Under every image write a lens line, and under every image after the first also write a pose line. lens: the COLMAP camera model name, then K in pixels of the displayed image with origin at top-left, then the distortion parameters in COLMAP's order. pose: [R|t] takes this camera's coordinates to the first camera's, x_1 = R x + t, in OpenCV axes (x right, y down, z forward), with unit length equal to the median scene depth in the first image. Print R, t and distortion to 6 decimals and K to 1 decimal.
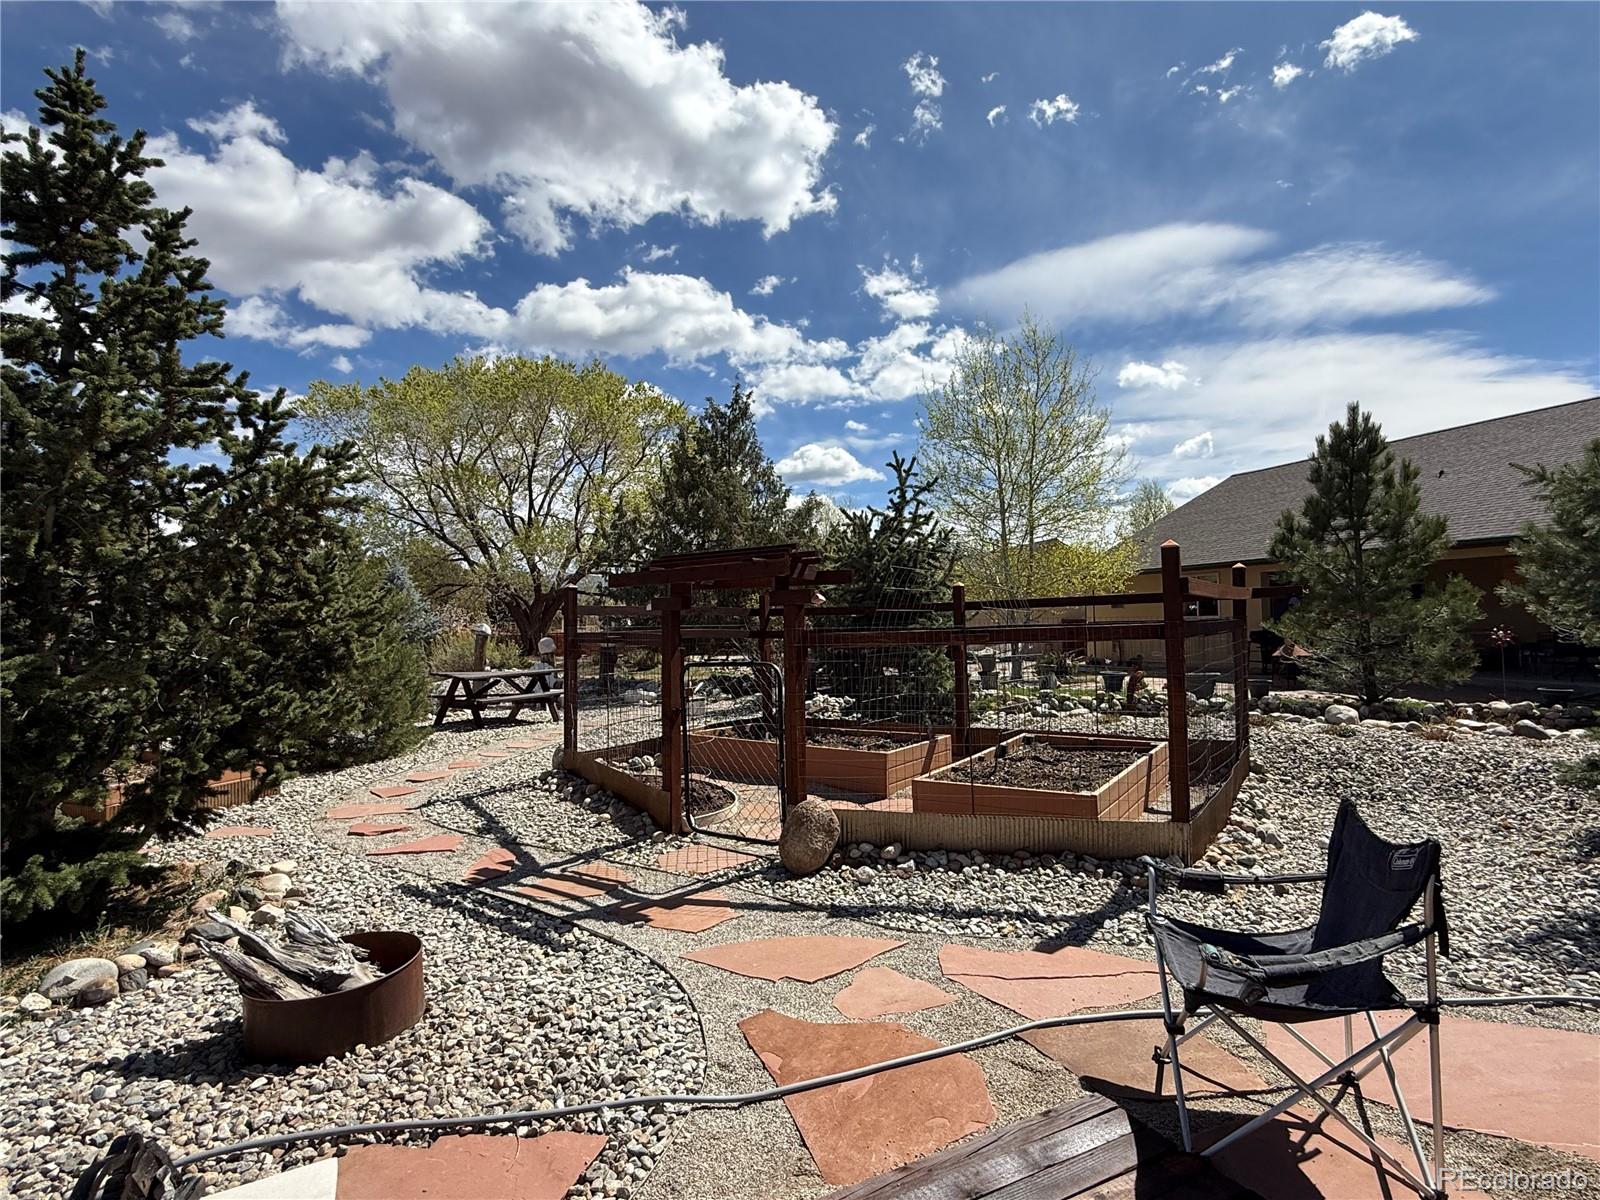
lens RADIAL K [[815.9, 0, 810.2], [0, 815.9, 586.7], [0, 0, 1]] dist [0.005502, 0.000021]
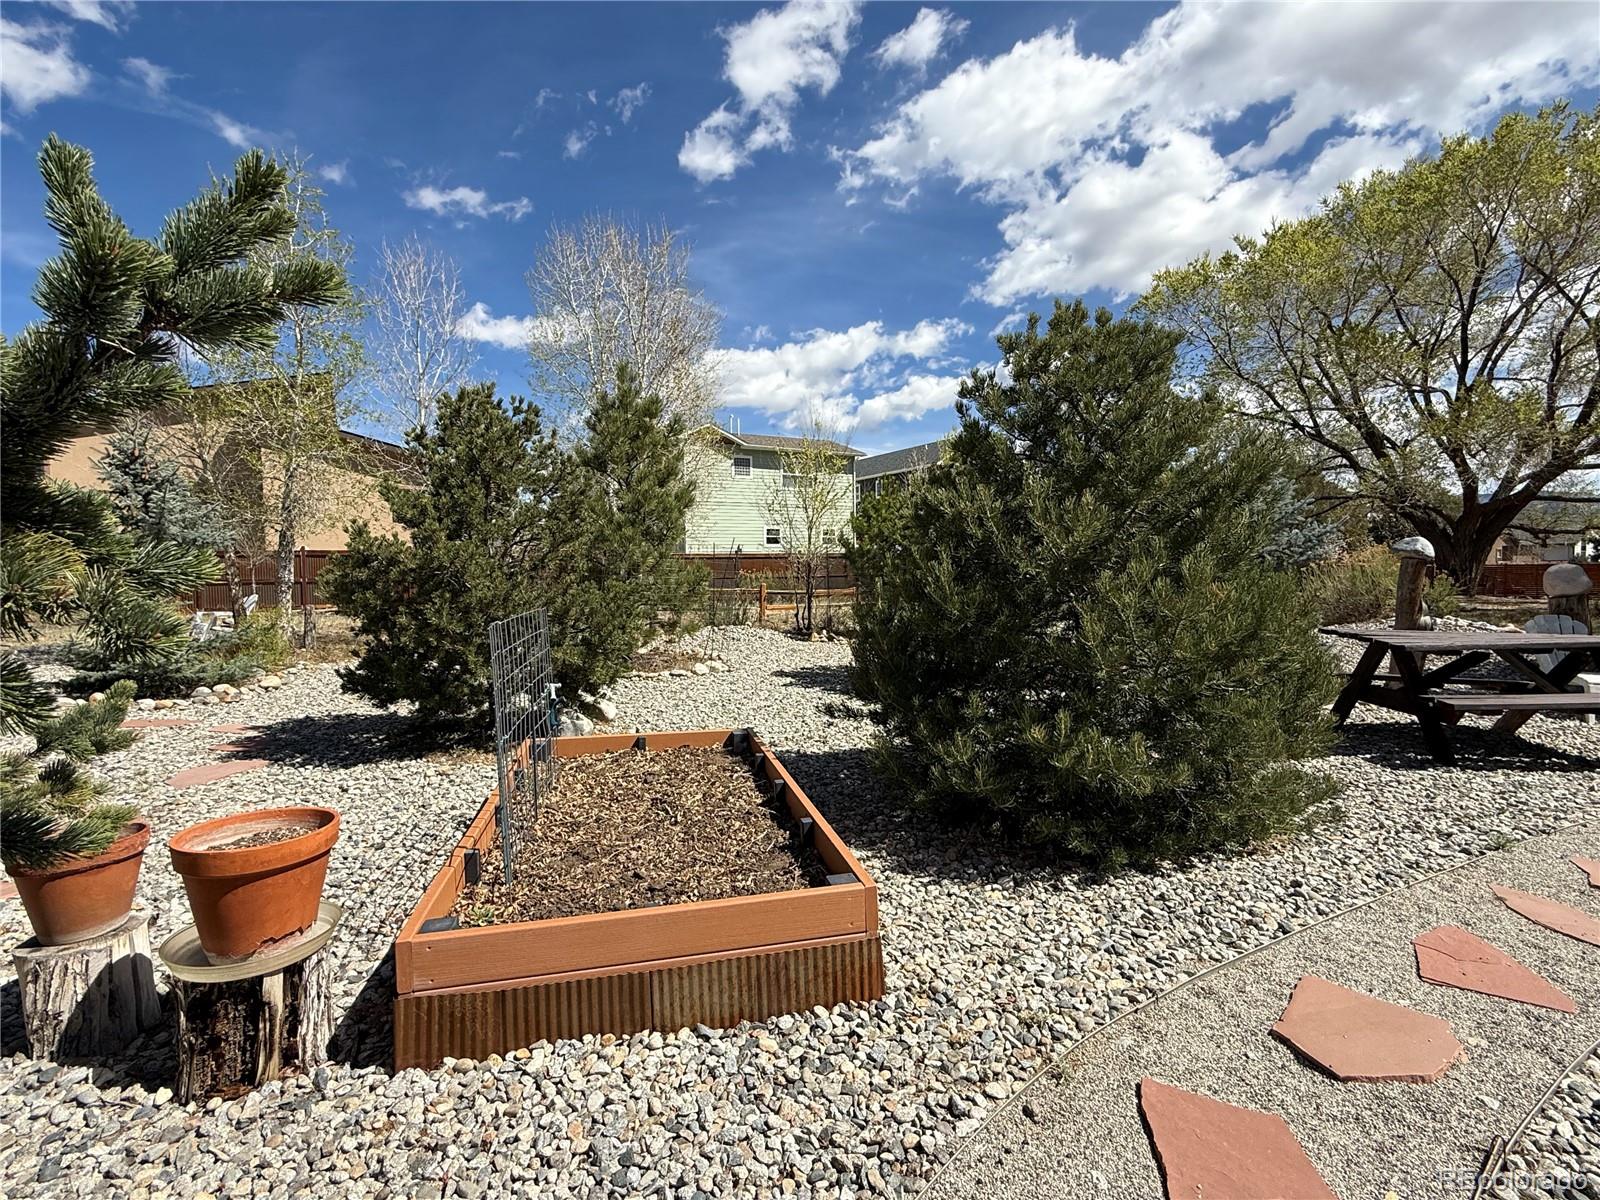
lens RADIAL K [[753.4, 0, 808.4], [0, 753.4, 603.8], [0, 0, 1]] dist [-0.002902, -0.001145]
pose [[0.538691, 0.049896, -0.841024, -0.230659], [0.038849, 0.995712, 0.083957, 0.036800], [0.841607, -0.077900, 0.534443, 0.459425]]
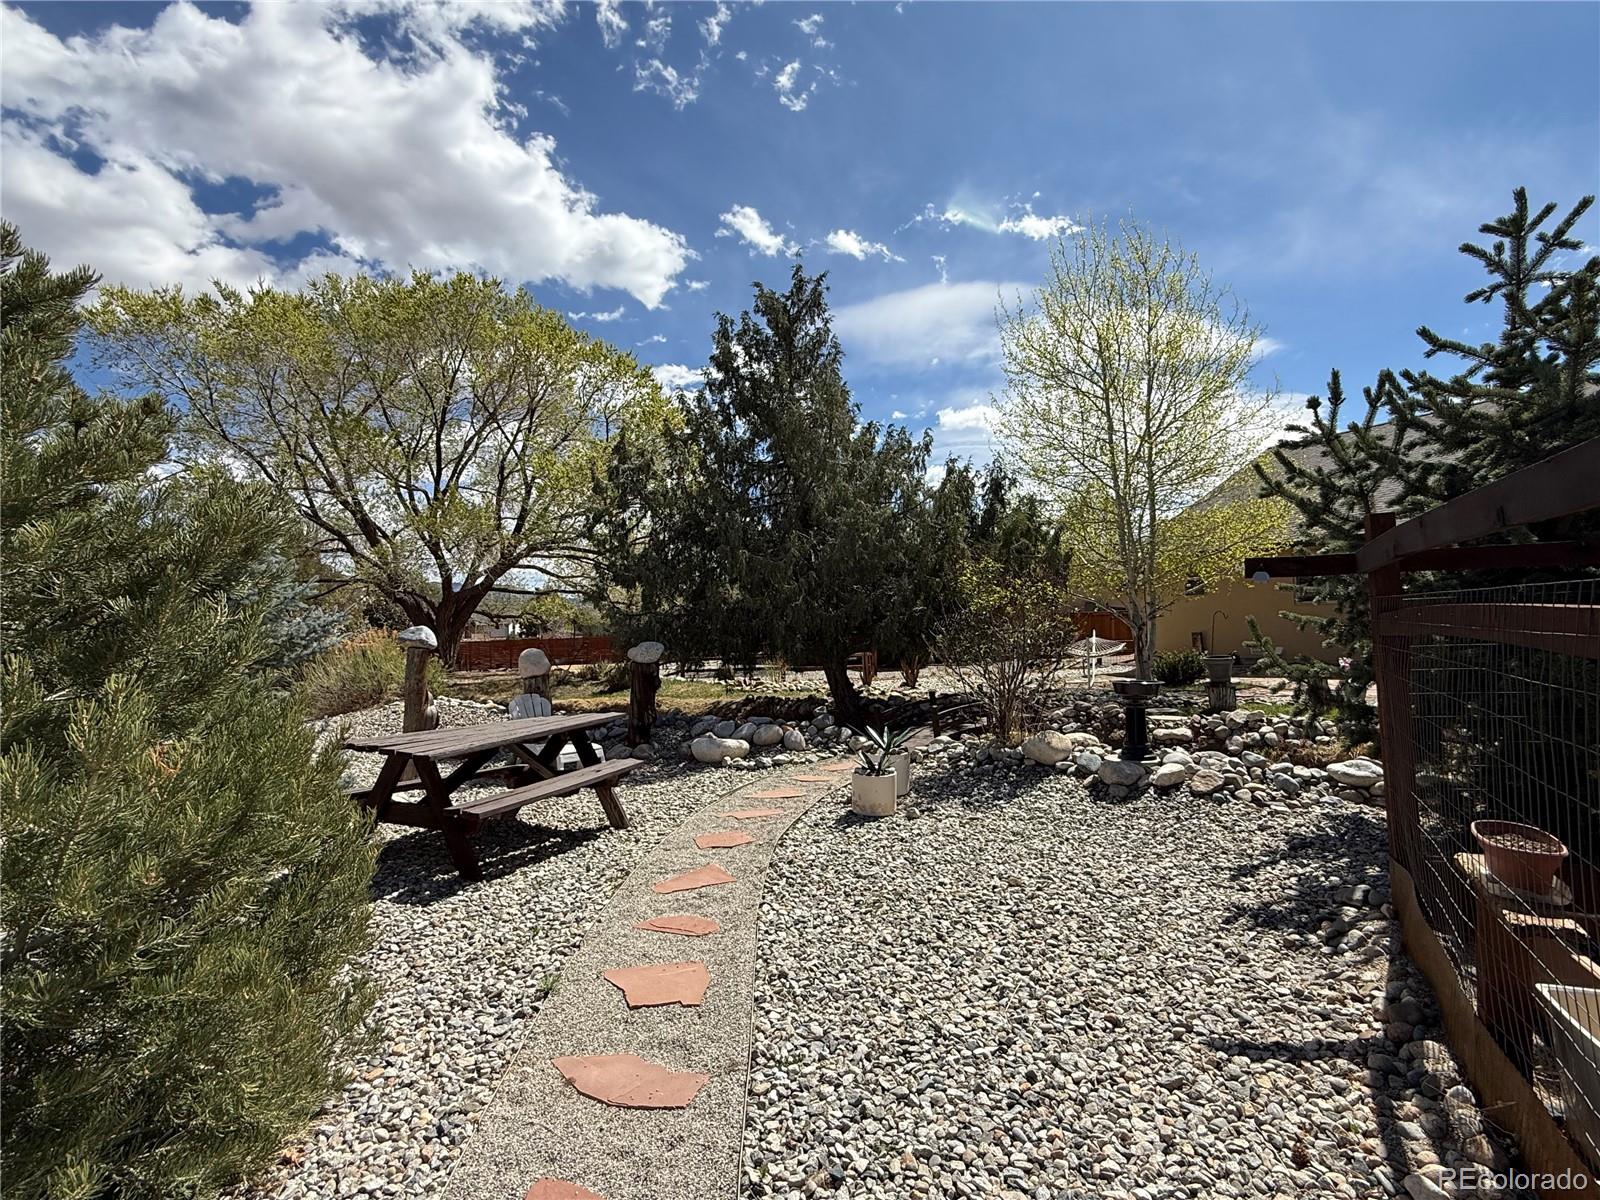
lens RADIAL K [[753.4, 0, 795.5], [0, 753.4, 592.9], [0, 0, 1]] dist [-0.002902, -0.001145]
pose [[0.986999, -0.014144, 0.160102, -0.278118], [0.014607, 0.999892, -0.001716, 0.032299], [-0.160061, 0.004032, 0.987099, 0.557827]]
